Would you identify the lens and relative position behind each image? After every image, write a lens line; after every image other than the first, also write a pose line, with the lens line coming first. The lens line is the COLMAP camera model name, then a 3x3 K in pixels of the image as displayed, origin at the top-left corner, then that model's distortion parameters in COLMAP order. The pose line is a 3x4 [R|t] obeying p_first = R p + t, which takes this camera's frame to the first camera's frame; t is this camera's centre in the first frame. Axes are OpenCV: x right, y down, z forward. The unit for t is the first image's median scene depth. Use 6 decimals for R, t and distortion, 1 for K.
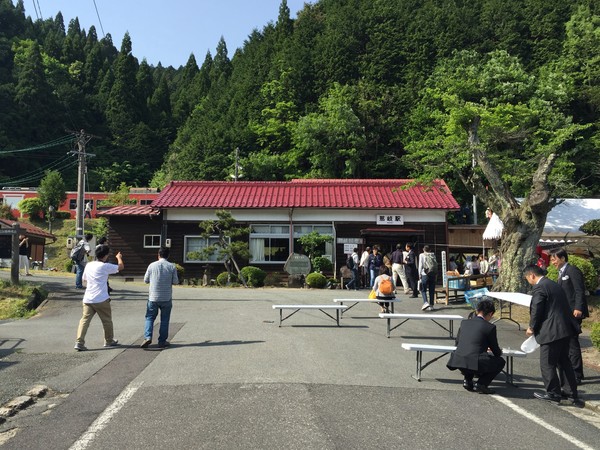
lens RADIAL K [[555.7, 0, 294.5], [0, 555.7, 222.1], [0, 0, 1]] dist [0.008381, 0.000000]
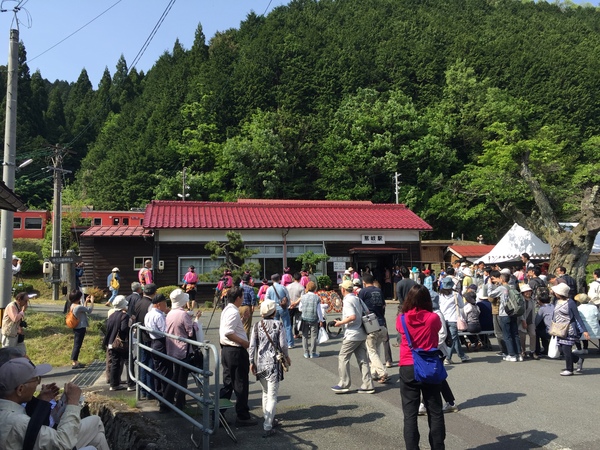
lens RADIAL K [[505.3, 0, 308.9], [0, 505.3, 230.1], [0, 0, 1]] dist [0.038384, -0.030178]
pose [[0.959888, -0.001213, 0.280383, -0.106372], [0.004810, 0.999915, -0.012142, -0.005152], [-0.280344, 0.013003, 0.959812, 0.037778]]
